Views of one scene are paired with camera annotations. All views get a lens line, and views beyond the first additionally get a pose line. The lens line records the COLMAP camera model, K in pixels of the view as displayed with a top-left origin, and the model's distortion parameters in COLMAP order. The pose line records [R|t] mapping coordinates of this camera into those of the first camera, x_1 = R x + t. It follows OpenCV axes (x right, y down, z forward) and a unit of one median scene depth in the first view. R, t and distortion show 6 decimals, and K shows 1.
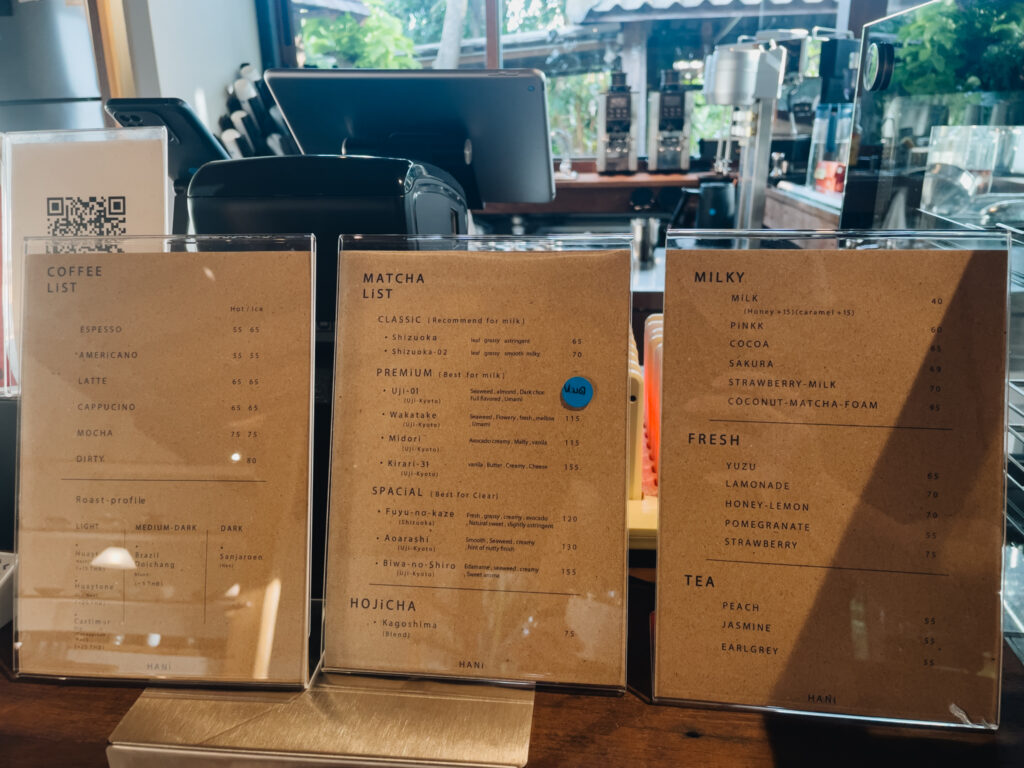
lens RADIAL K [[769.0, 0, 512.2], [0, 769.0, 381.2], [0, 0, 1]] dist [0.011541, 0.001019]
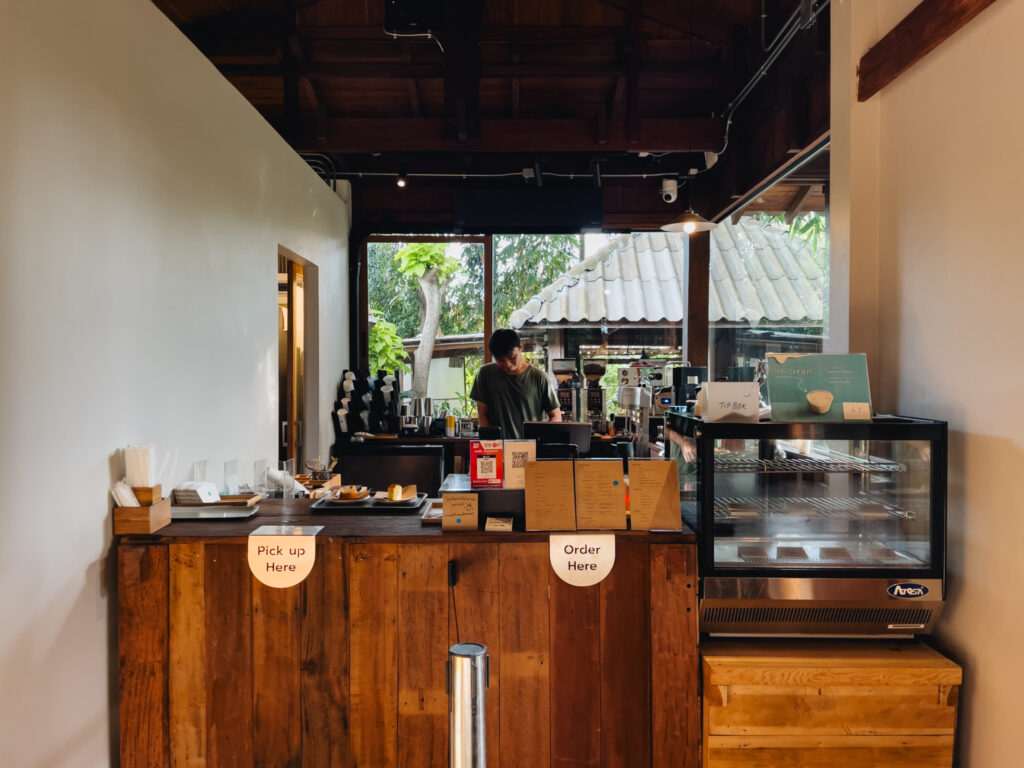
lens RADIAL K [[769.0, 0, 513.8], [0, 769.0, 383.3], [0, 0, 1]] dist [0.011541, 0.001019]
pose [[0.992184, 0.012763, 0.124129, -0.198343], [0.025953, 0.951896, -0.305320, 0.147187], [-0.122055, 0.306155, 0.944125, -0.657514]]
